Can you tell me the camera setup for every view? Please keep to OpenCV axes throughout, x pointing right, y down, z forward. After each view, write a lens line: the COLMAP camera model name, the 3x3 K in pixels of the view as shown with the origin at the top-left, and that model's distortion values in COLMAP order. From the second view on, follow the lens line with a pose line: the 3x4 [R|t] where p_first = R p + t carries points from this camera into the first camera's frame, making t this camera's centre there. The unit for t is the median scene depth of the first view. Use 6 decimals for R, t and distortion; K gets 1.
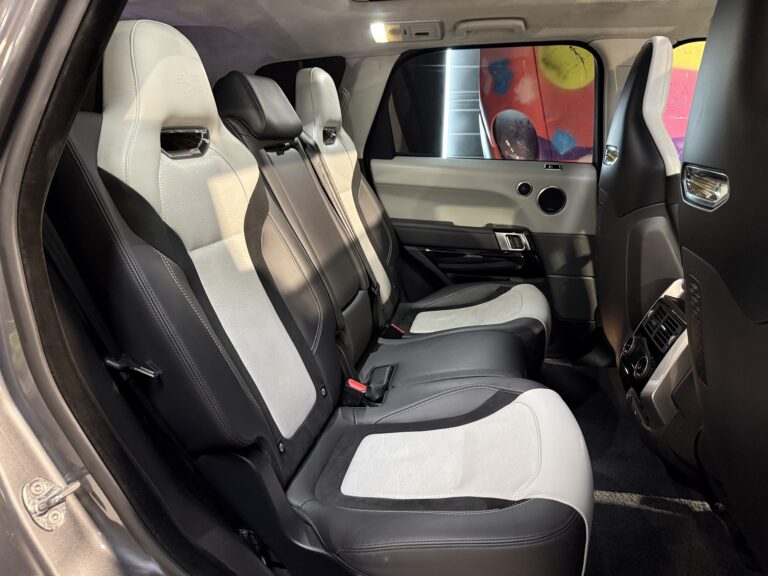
lens RADIAL K [[549.1, 0, 382.8], [0, 549.1, 293.0], [0, 0, 1]] dist [0.067909, -0.079038]
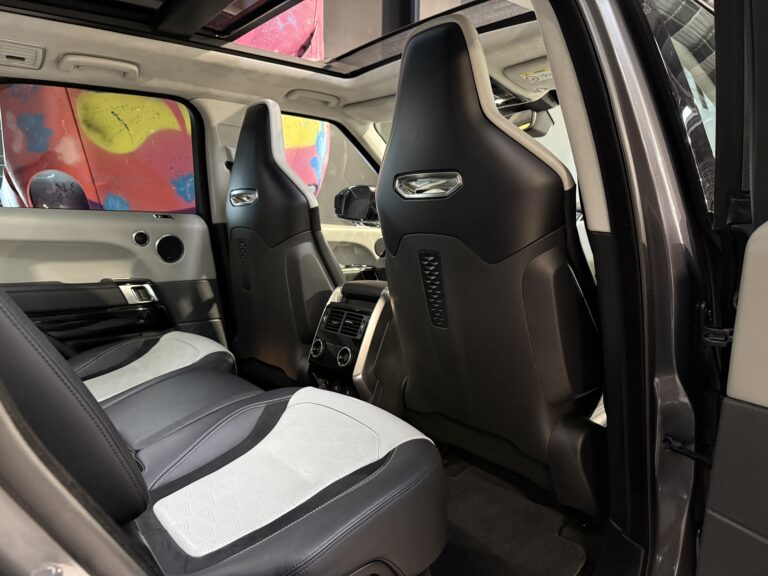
lens RADIAL K [[549.1, 0, 382.8], [0, 549.1, 293.0], [0, 0, 1]] dist [0.067909, -0.079038]
pose [[0.623673, -0.113709, 0.773371, -0.233541], [0.231797, 0.971766, -0.044050, 0.042224], [-0.746527, 0.206737, 0.632422, 0.097312]]
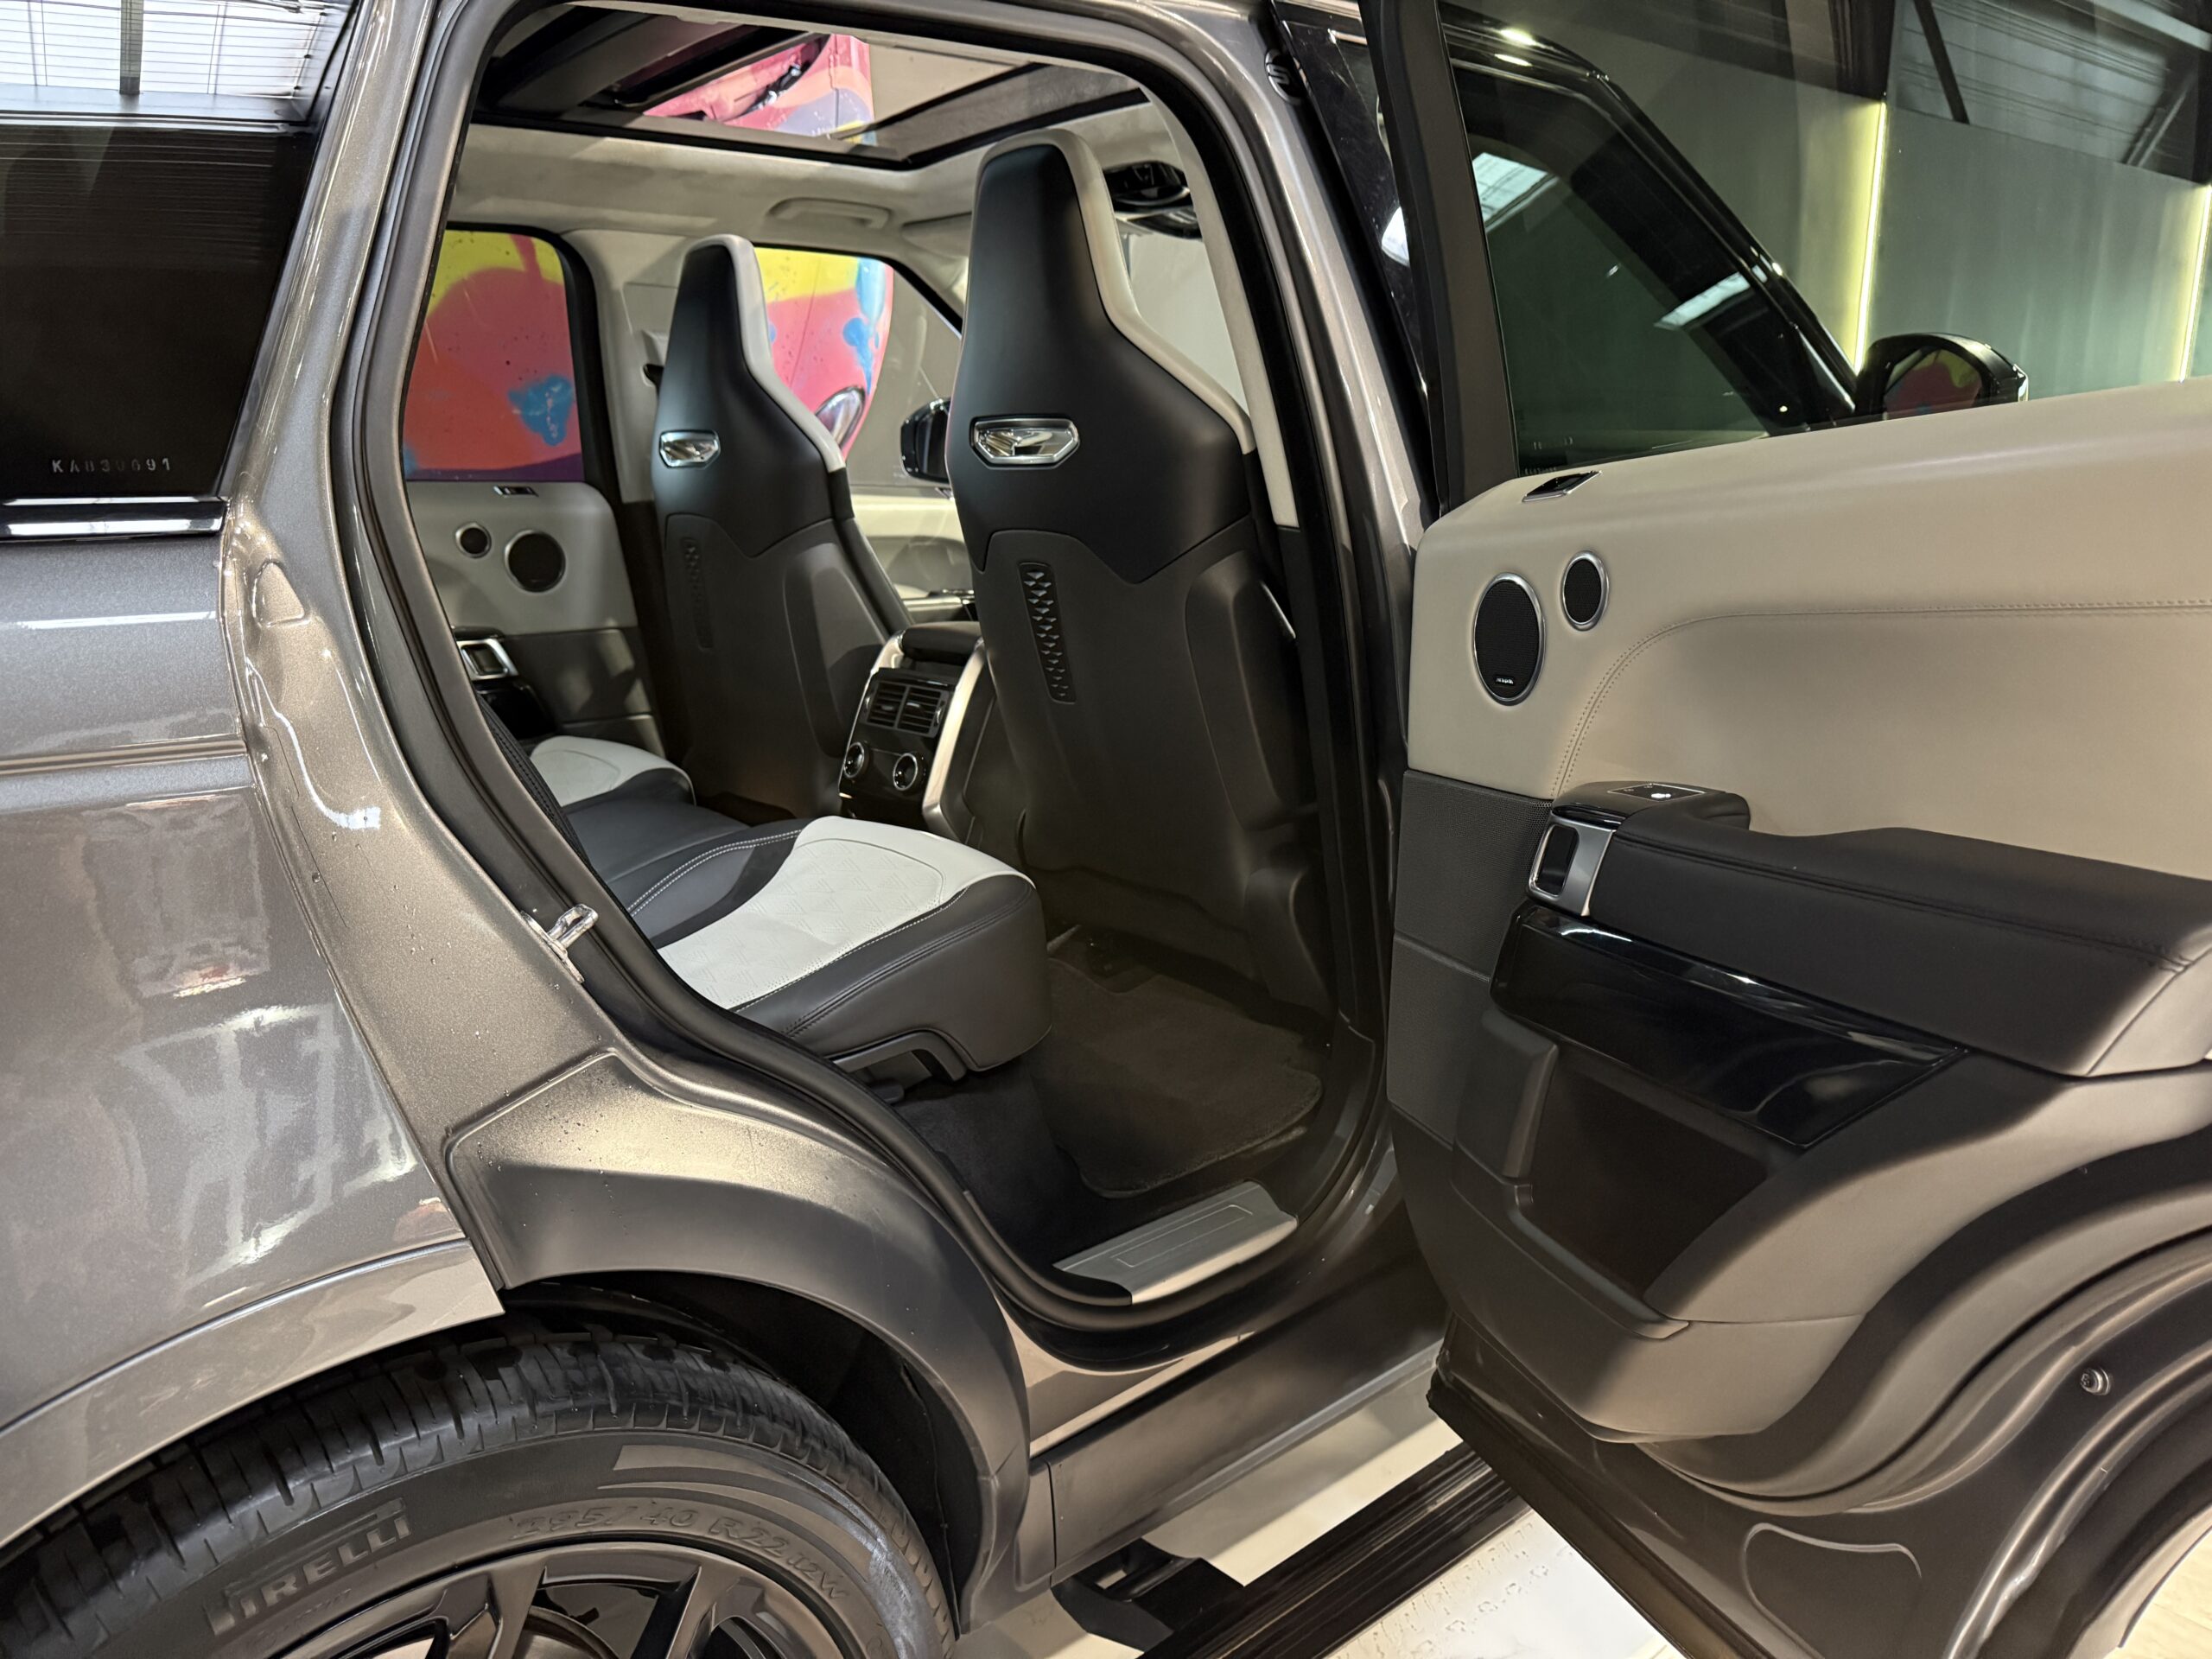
lens RADIAL K [[1539.3, 0, 1098.0], [0, 1539.3, 845.1], [0, 0, 1]] dist [0.114701, -0.224612]
pose [[0.615005, -0.213946, 0.758944, -0.438172], [0.252438, 0.965253, 0.067543, 0.090540], [-0.747023, 0.150047, 0.647643, -0.156425]]
